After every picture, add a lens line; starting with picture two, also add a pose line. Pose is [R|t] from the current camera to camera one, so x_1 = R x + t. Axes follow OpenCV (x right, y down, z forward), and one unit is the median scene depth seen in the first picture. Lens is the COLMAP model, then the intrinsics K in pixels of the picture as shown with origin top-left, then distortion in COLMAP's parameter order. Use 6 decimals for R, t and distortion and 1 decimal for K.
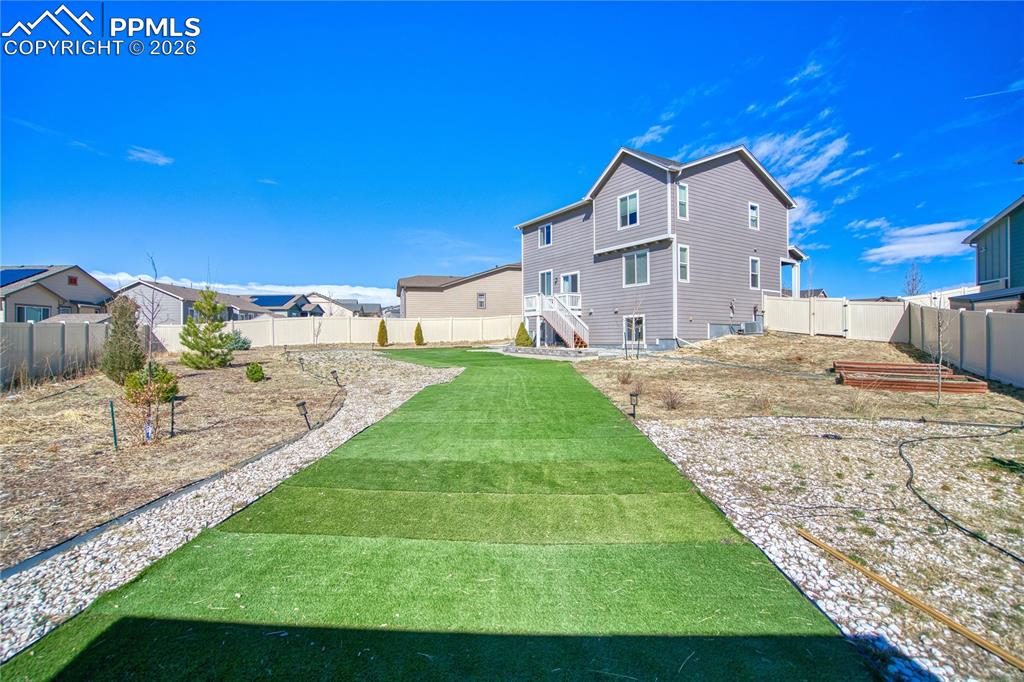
lens RADIAL K [[459.2, 0, 512.0], [0, 459.2, 341.0], [0, 0, 1]] dist [-0.033799, 0.000237]
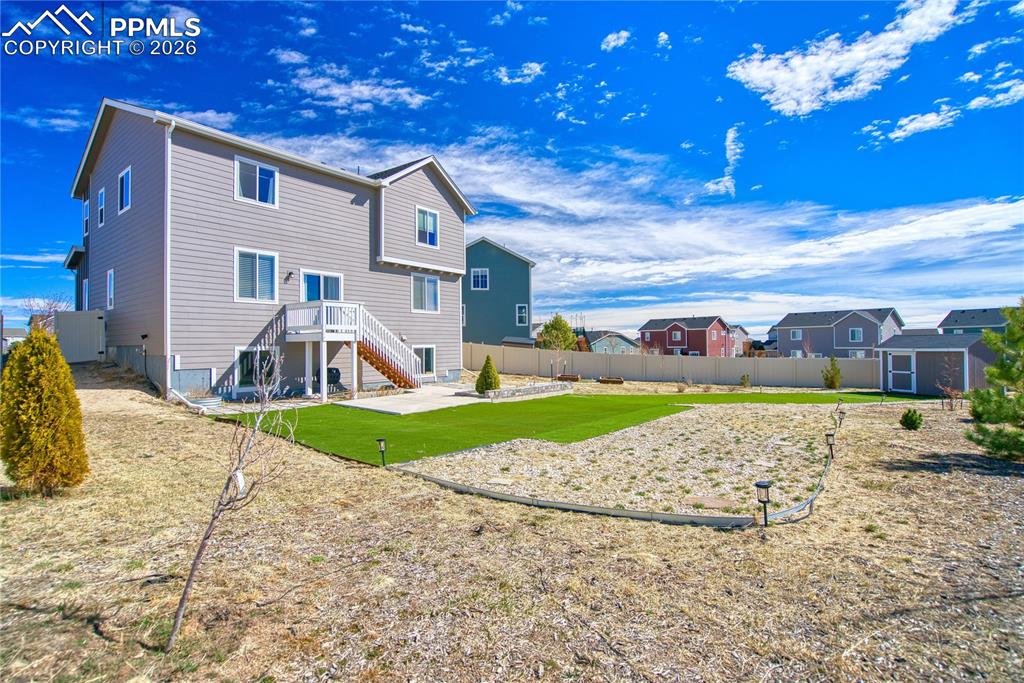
lens RADIAL K [[459.2, 0, 512.0], [0, 459.2, 341.5], [0, 0, 1]] dist [-0.033799, 0.000237]
pose [[-0.314175, 0.020143, 0.949151, -0.630685], [0.015976, 0.999745, -0.015929, -0.046118], [-0.949231, 0.010159, -0.314416, 1.108721]]
